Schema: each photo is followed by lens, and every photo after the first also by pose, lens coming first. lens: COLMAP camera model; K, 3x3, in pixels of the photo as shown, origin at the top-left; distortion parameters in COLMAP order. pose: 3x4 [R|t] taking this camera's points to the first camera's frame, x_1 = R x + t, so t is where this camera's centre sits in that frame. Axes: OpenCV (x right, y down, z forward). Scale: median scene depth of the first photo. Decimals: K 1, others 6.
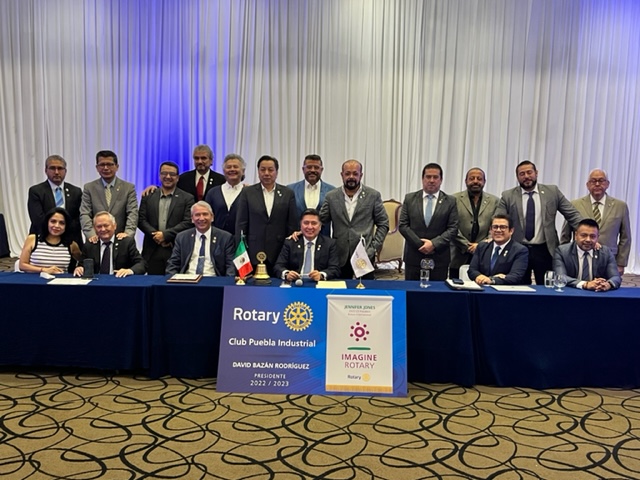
lens RADIAL K [[624.0, 0, 315.5], [0, 624.0, 245.5], [0, 0, 1]] dist [0.033217, 0.000000]
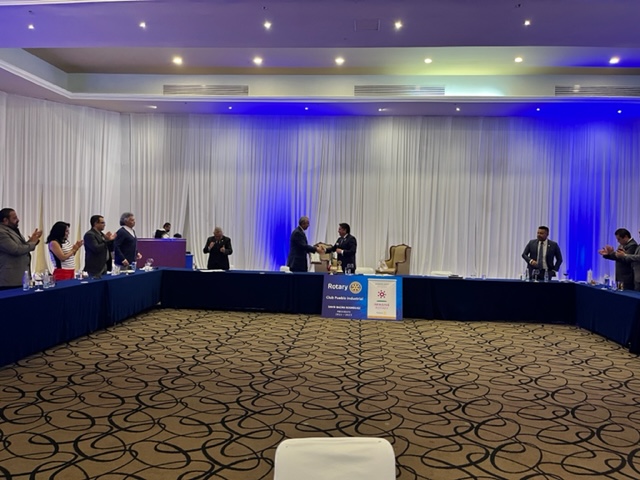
lens RADIAL K [[479.7, 0, 318.5], [0, 479.7, 238.4], [0, 0, 1]] dist [0.041594, -0.073802]
pose [[0.996907, 0.002585, -0.078550, -0.025600], [-0.010773, 0.994520, -0.103994, 0.119063], [0.077851, 0.104519, 0.991471, -0.821085]]
